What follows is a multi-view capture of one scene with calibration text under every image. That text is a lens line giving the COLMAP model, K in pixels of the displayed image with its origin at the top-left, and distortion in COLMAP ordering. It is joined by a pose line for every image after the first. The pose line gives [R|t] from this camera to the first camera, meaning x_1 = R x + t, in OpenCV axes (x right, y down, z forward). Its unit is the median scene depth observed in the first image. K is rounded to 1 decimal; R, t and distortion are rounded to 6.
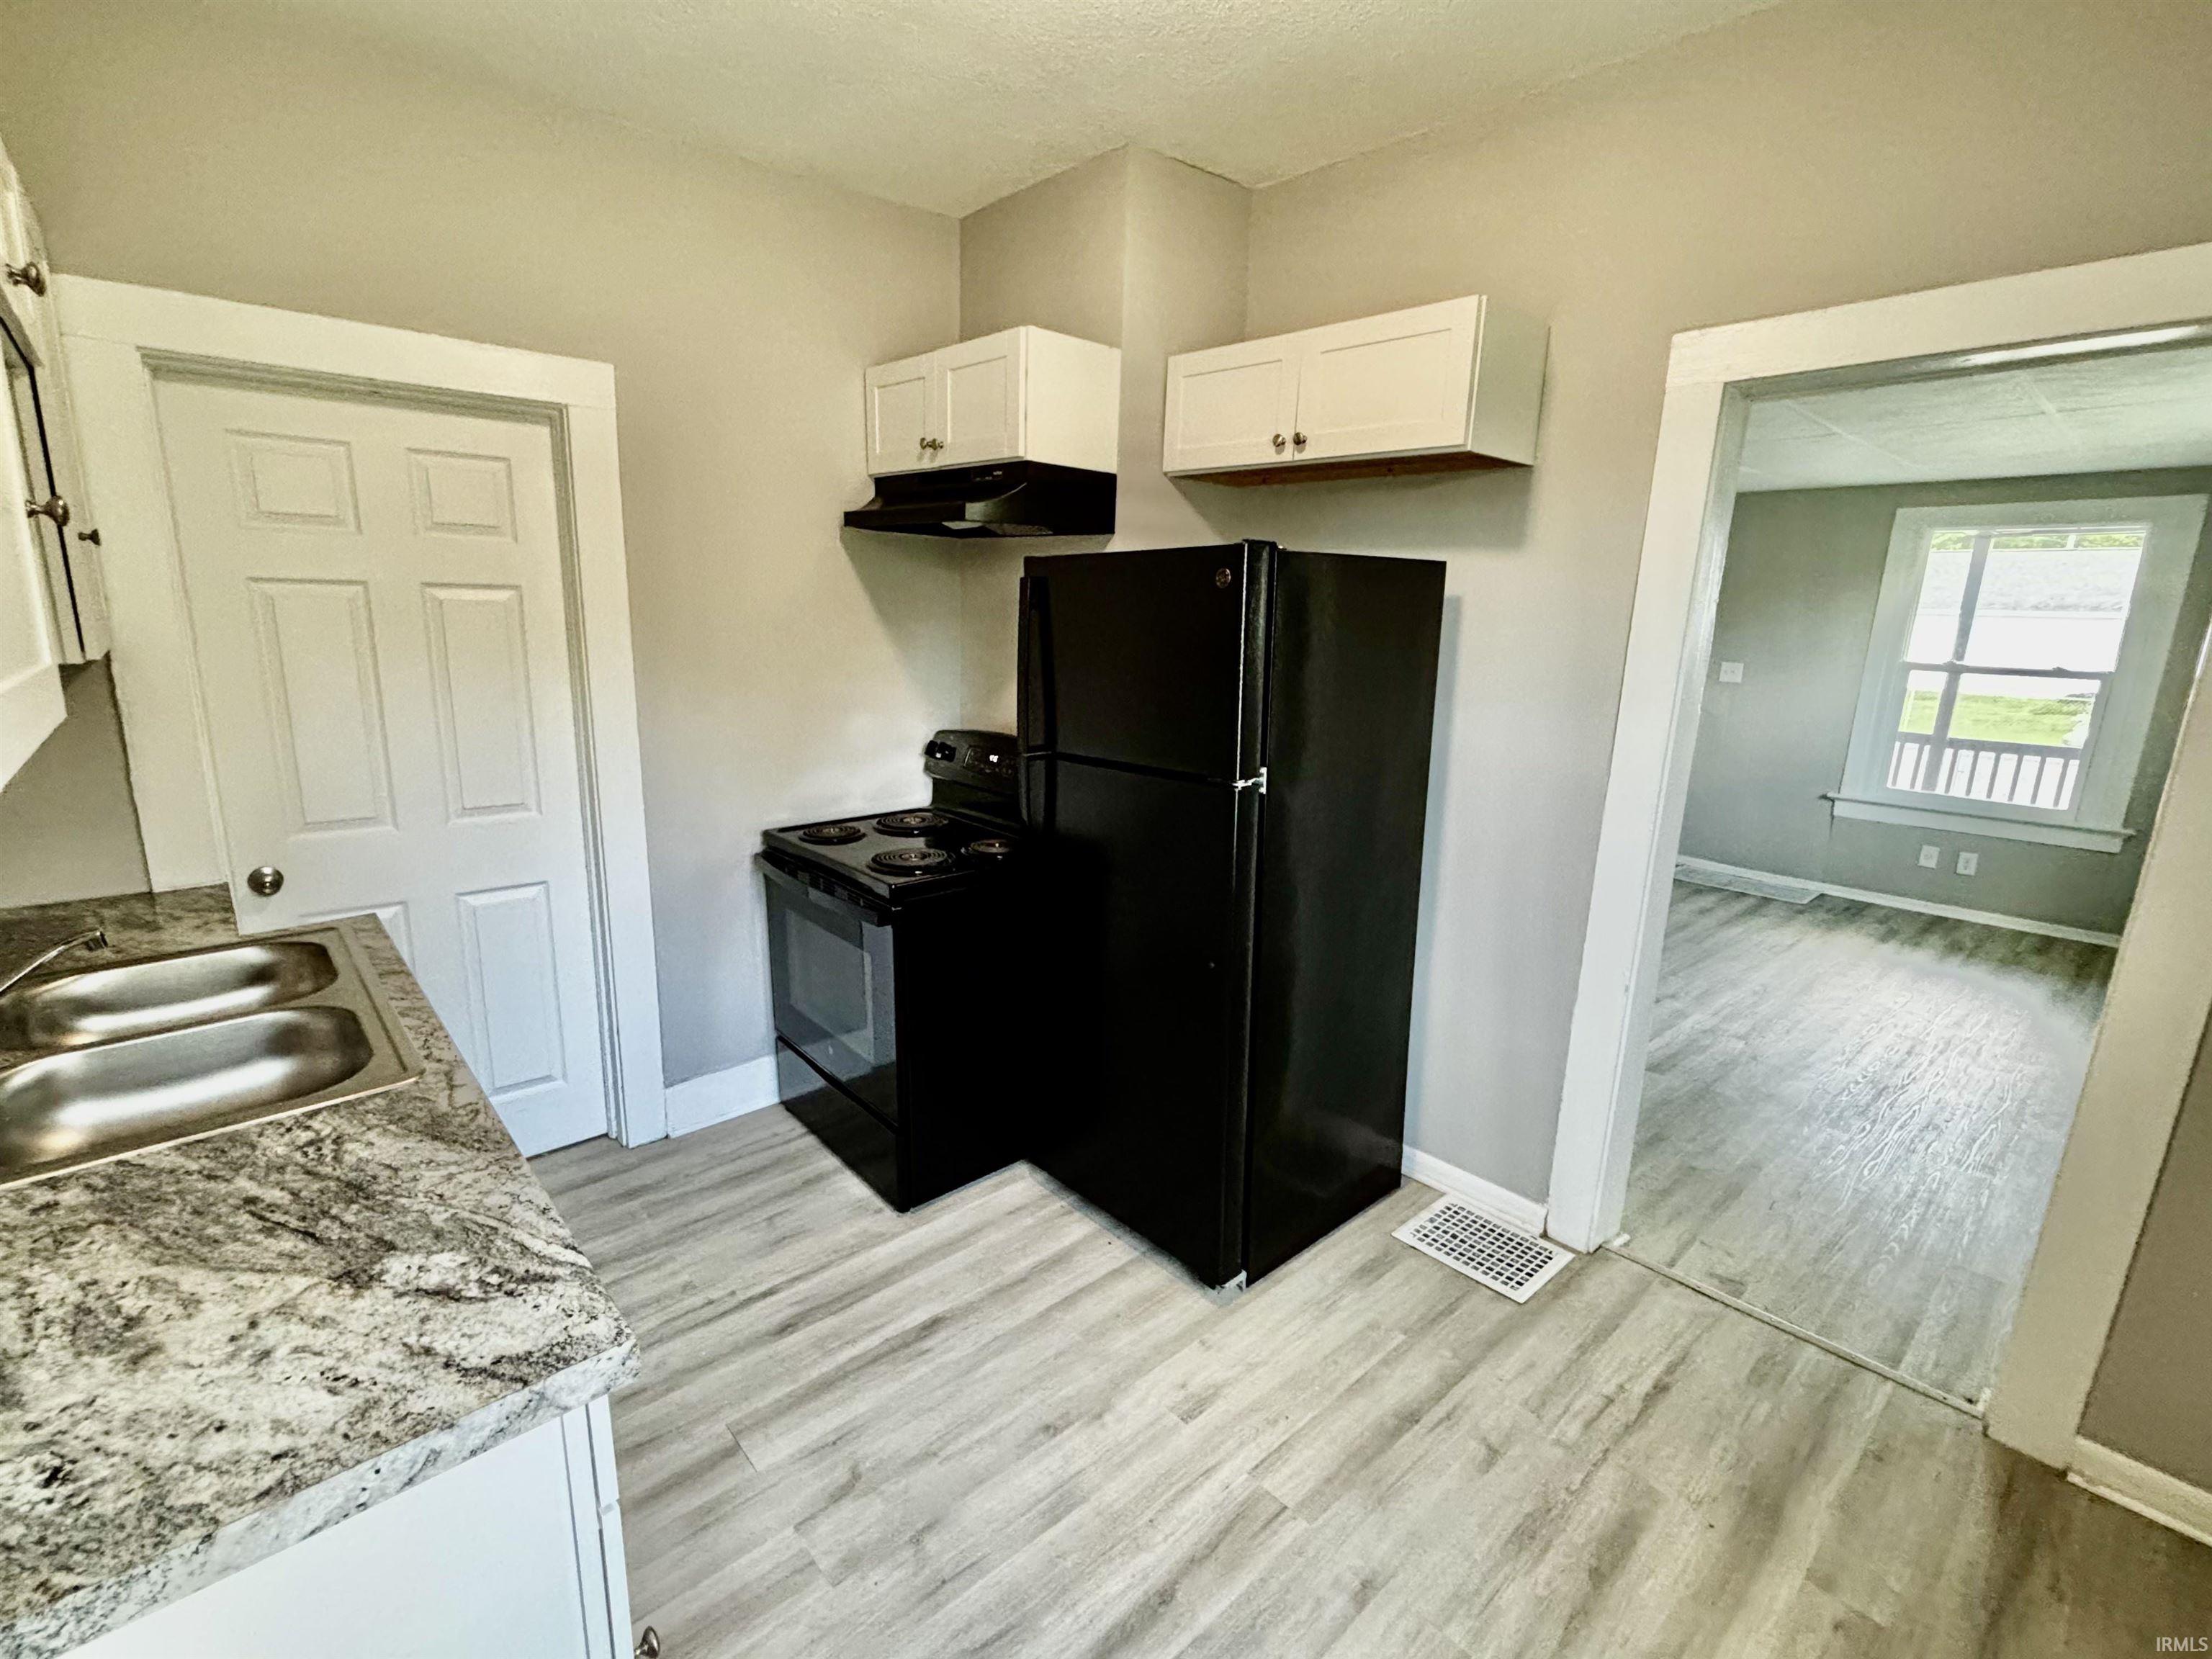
lens RADIAL K [[1003.4, 0, 1106.0], [0, 1003.4, 829.5], [0, 0, 1]] dist [0.002395, 0.000317]
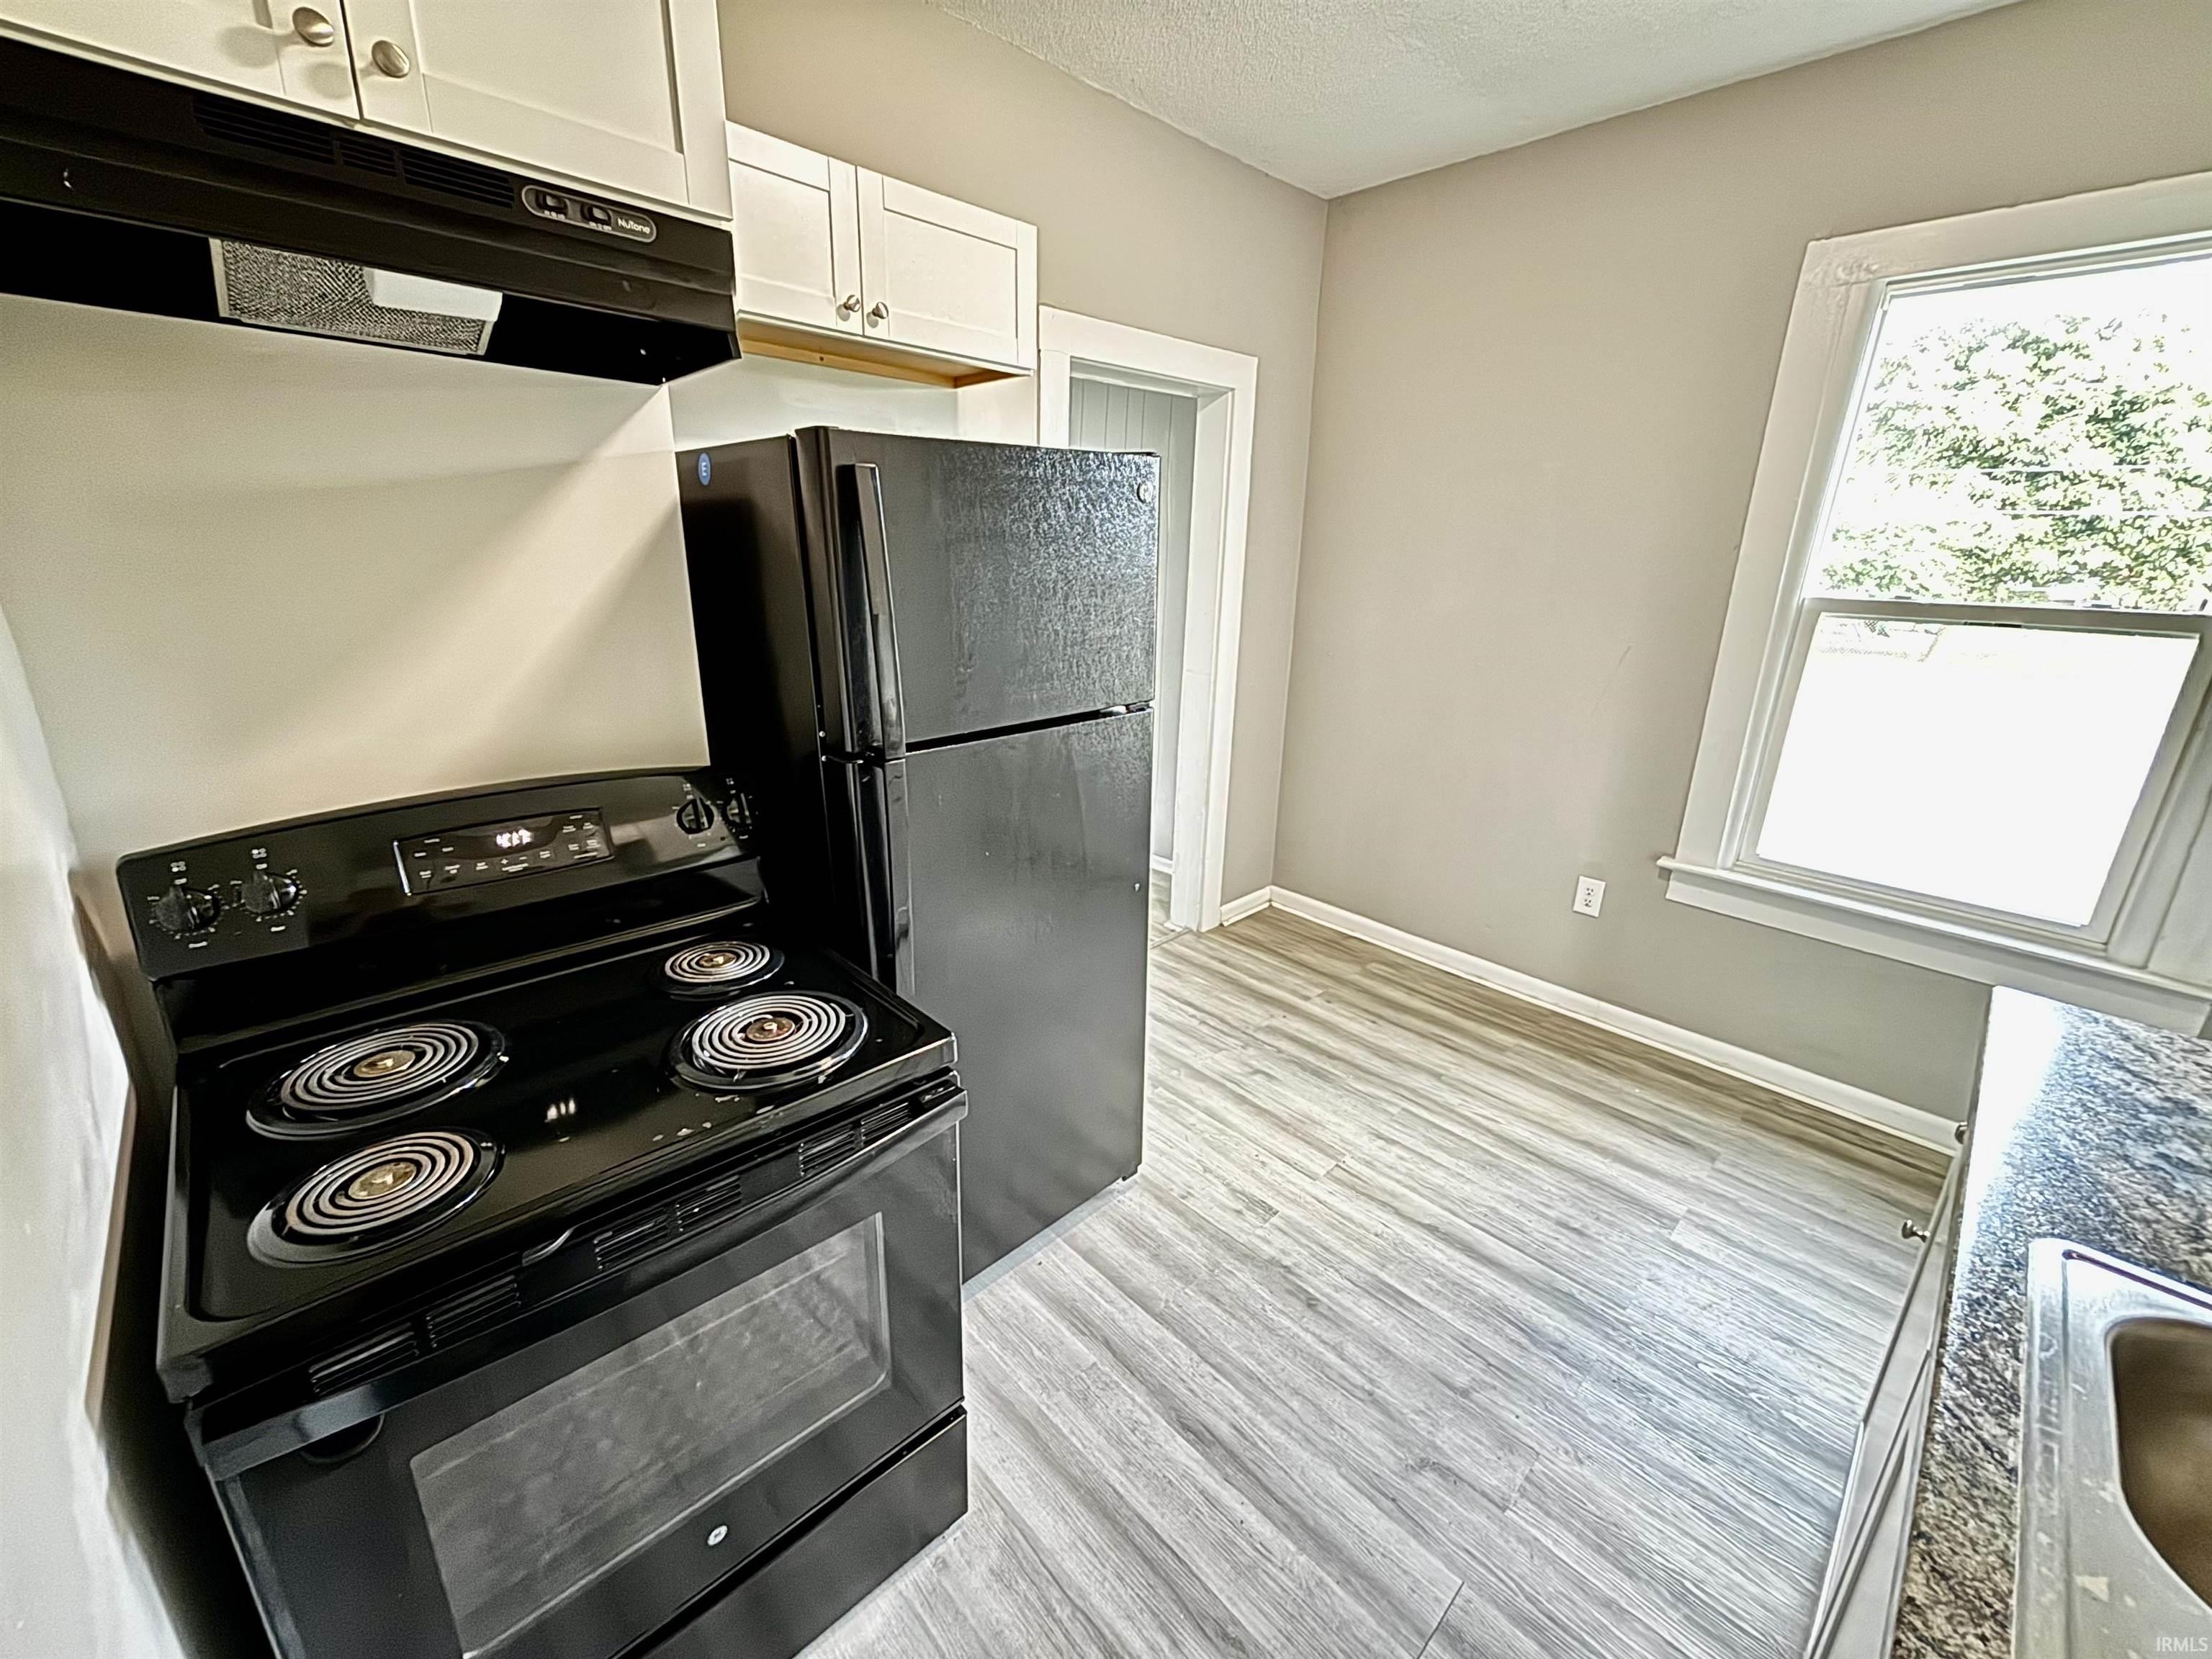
lens RADIAL K [[897.0, 0, 1106.0], [0, 897.0, 829.5], [0, 0, 1]] dist [-0.000627, -0.000332]
pose [[-0.033112, -0.329520, 0.943568, -0.818660], [0.198231, 0.923164, 0.329351, -0.252836], [-0.979596, 0.197950, 0.034754, 1.105034]]
